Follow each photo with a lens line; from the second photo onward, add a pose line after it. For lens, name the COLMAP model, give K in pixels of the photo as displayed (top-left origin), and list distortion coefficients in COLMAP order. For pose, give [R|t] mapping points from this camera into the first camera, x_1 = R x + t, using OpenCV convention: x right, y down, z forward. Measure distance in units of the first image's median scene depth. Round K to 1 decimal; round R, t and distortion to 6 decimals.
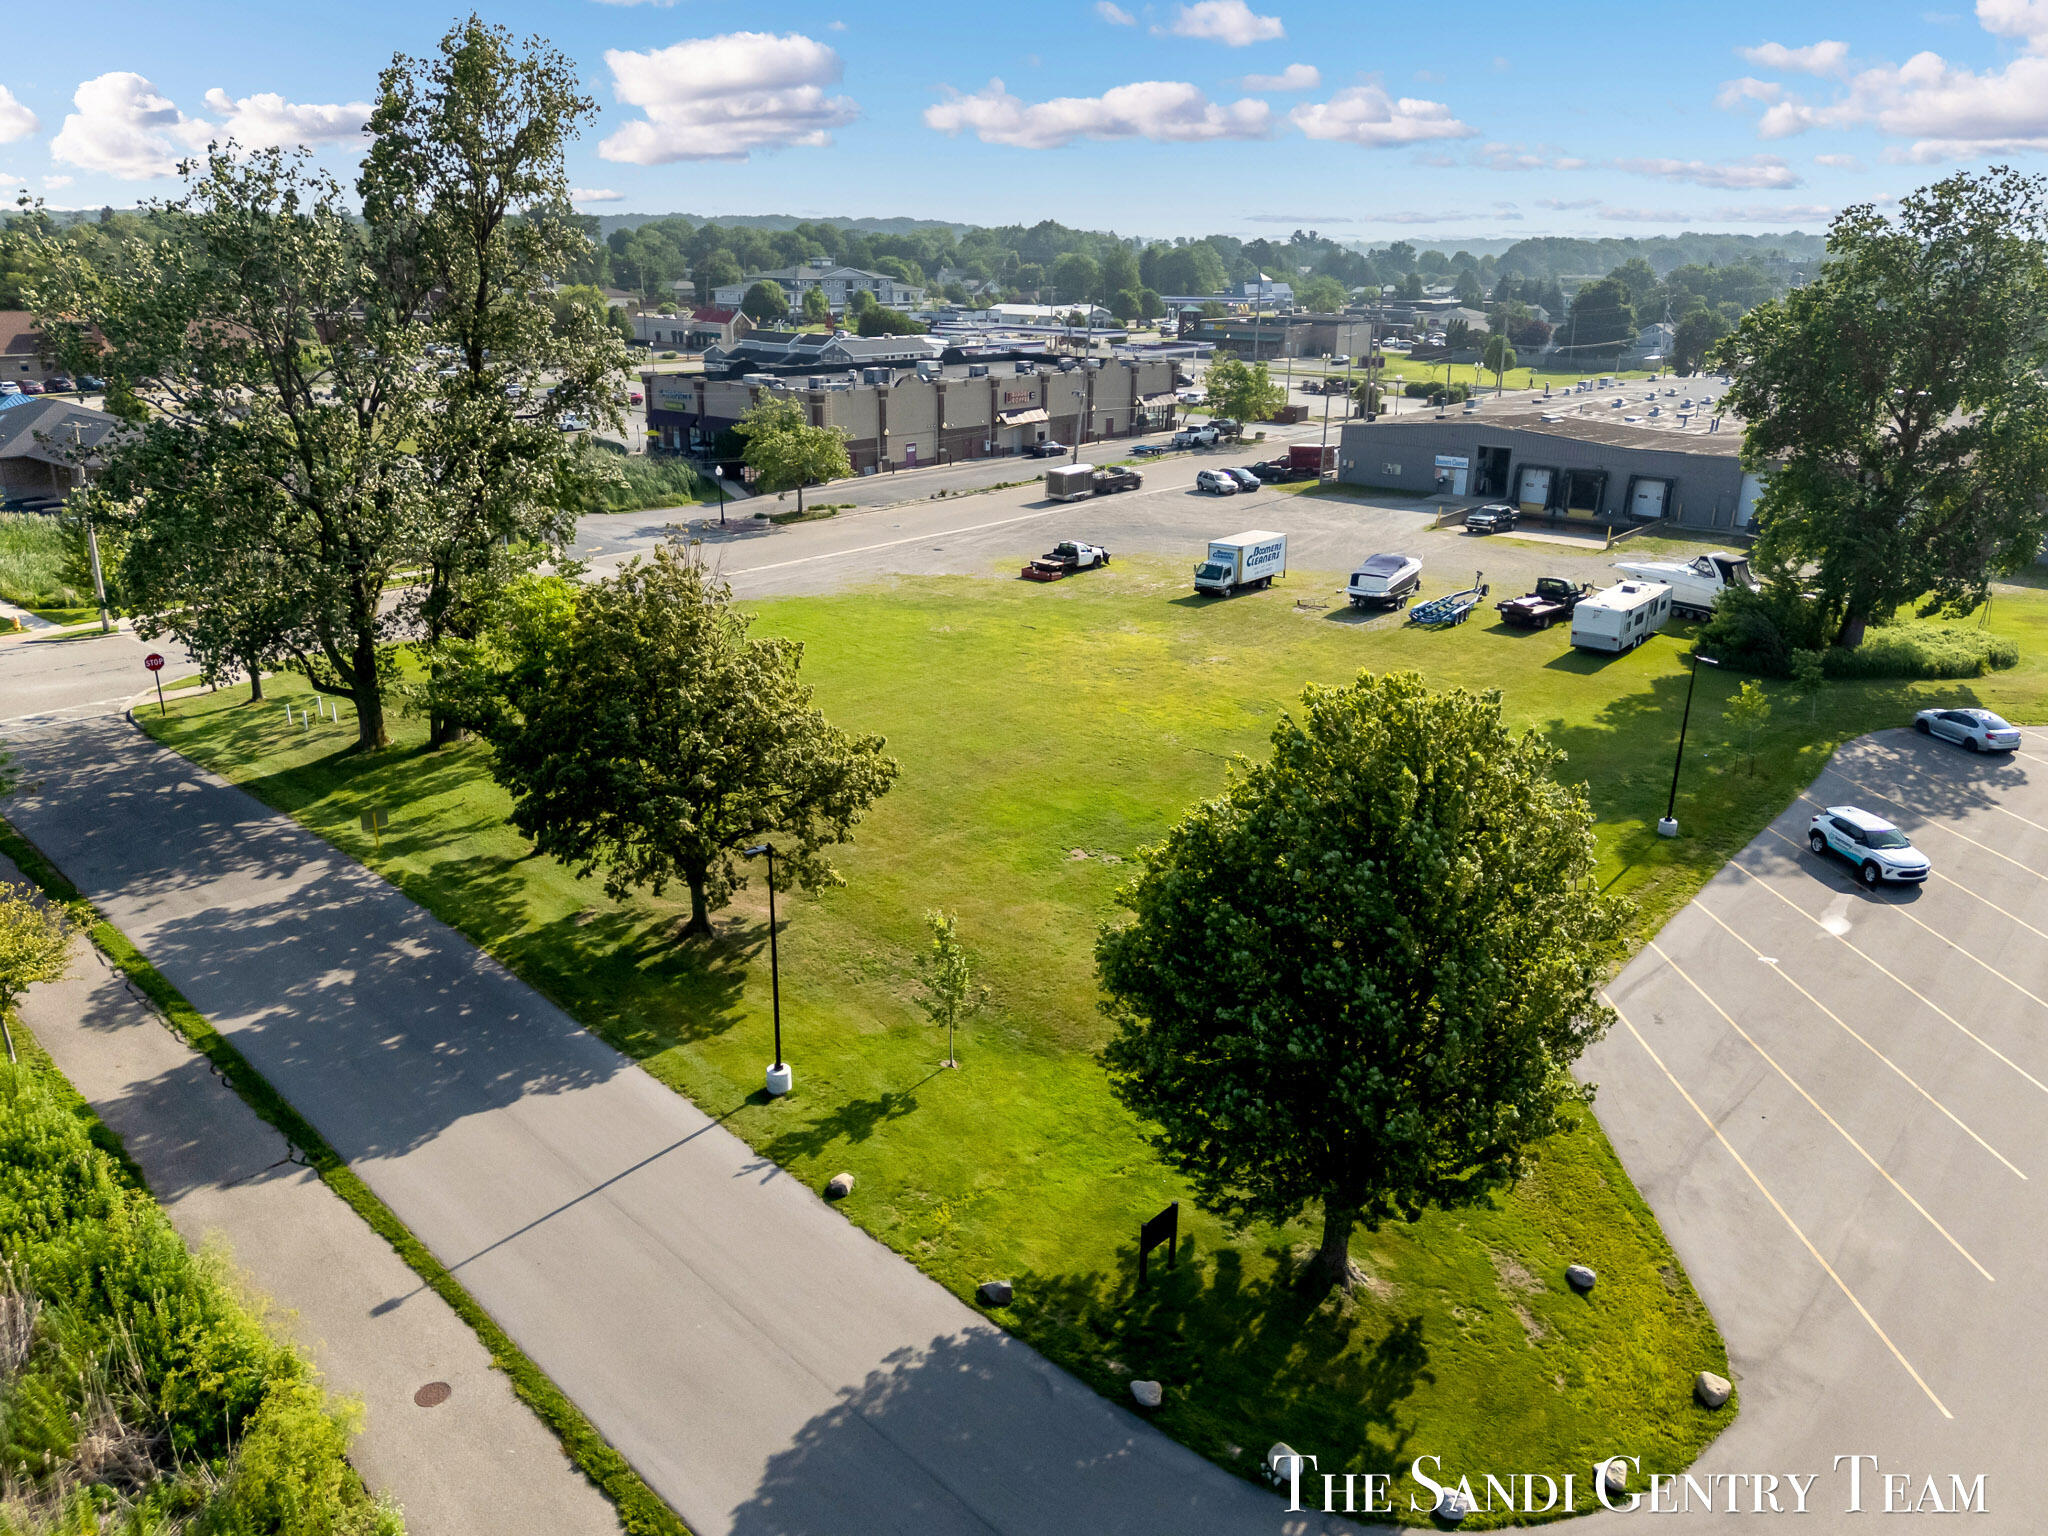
lens RADIAL K [[1509.3, 0, 1022.9], [0, 1509.3, 778.0], [0, 0, 1]] dist [0.078717, -0.083914]
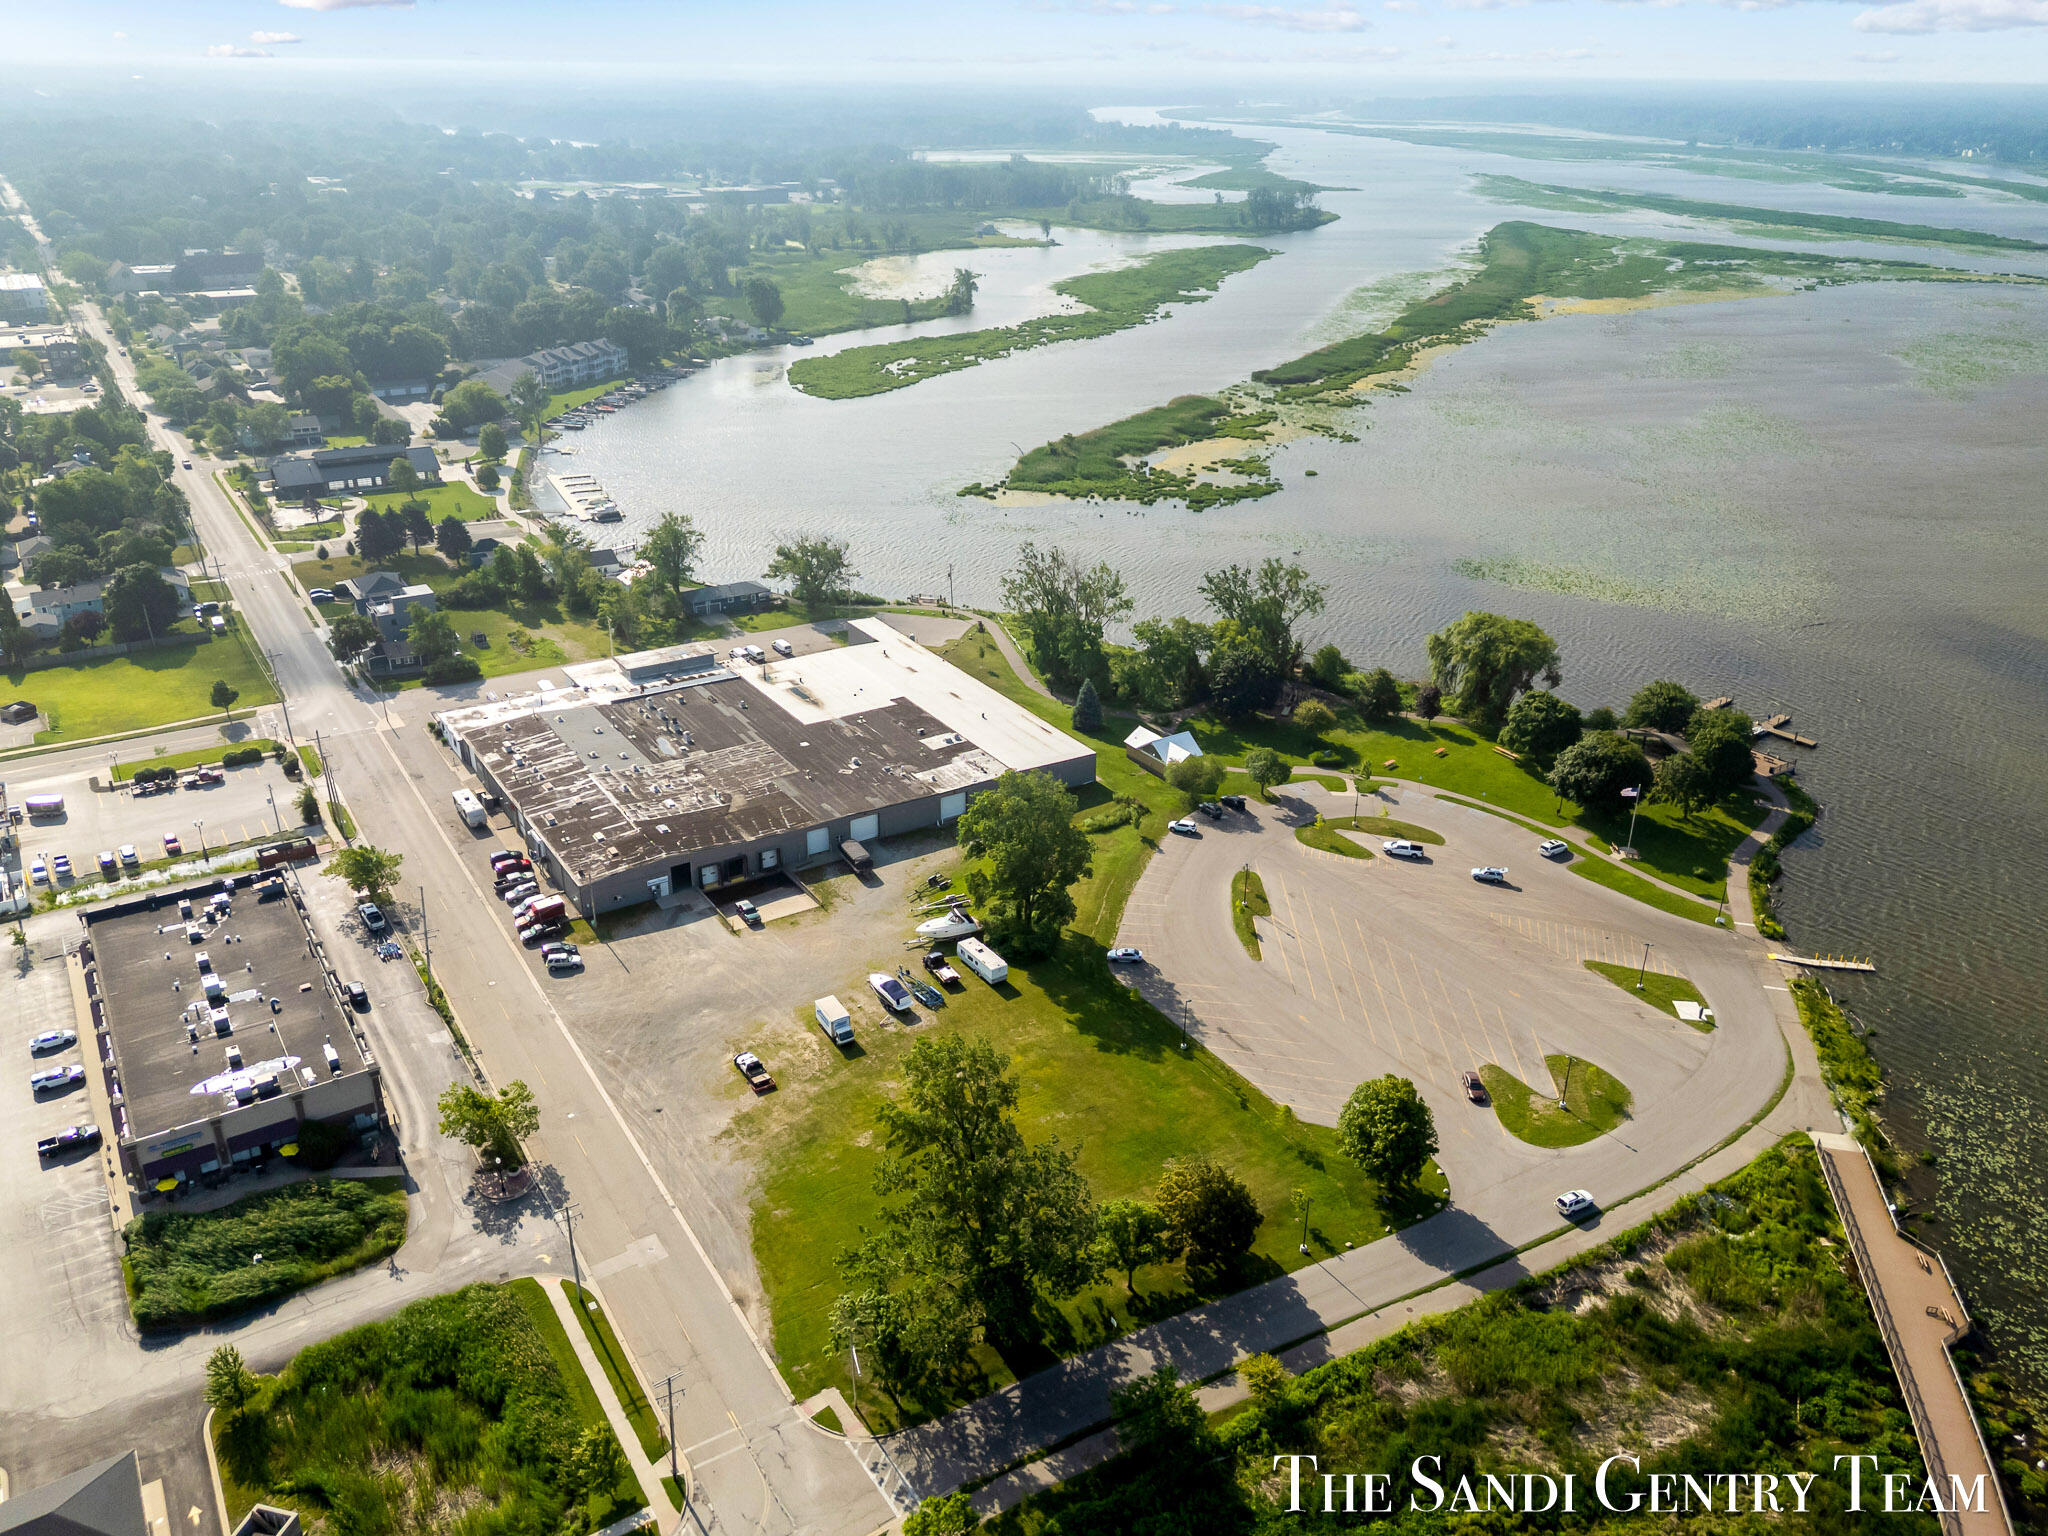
lens RADIAL K [[1509.3, 0, 1022.9], [0, 1509.3, 778.0], [0, 0, 1]] dist [0.078717, -0.083914]
pose [[0.290512, -0.412685, 0.863304, -1.376222], [0.309767, 0.894192, 0.323210, -1.003029], [-0.905344, 0.173527, 0.387610, -0.034315]]
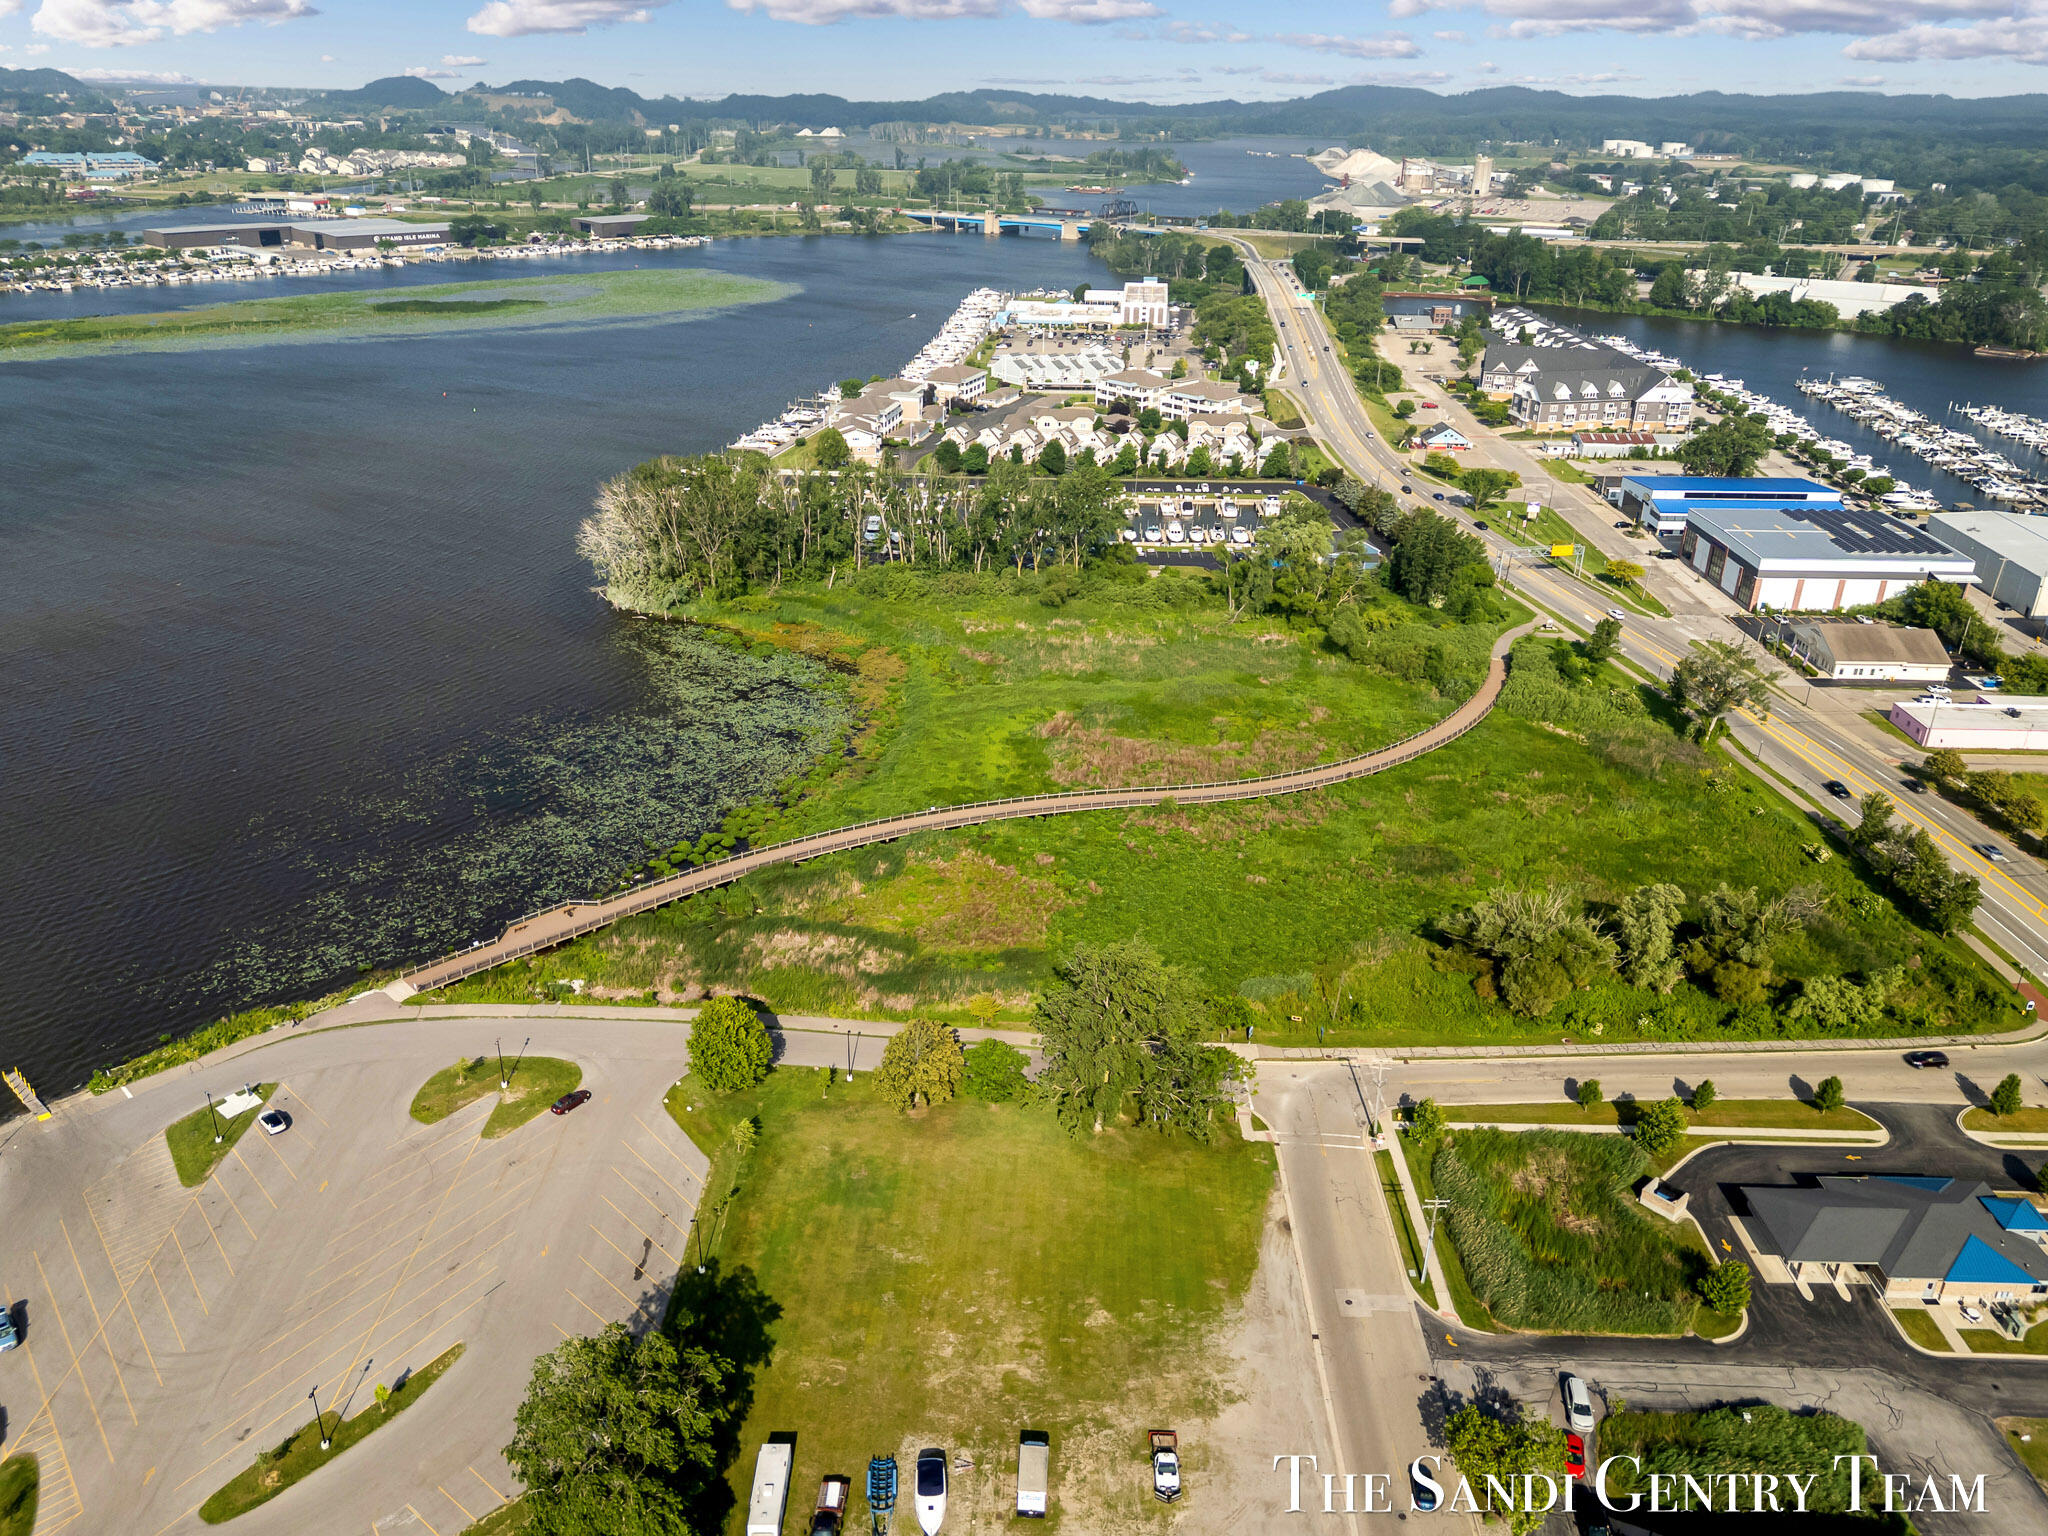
lens RADIAL K [[1509.3, 0, 1022.9], [0, 1509.3, 778.0], [0, 0, 1]] dist [0.078717, -0.083914]
pose [[-0.774528, 0.246259, -0.582634, 0.835277], [-0.234678, 0.743490, 0.626218, -1.537906], [0.587394, 0.621755, -0.518062, 1.357069]]
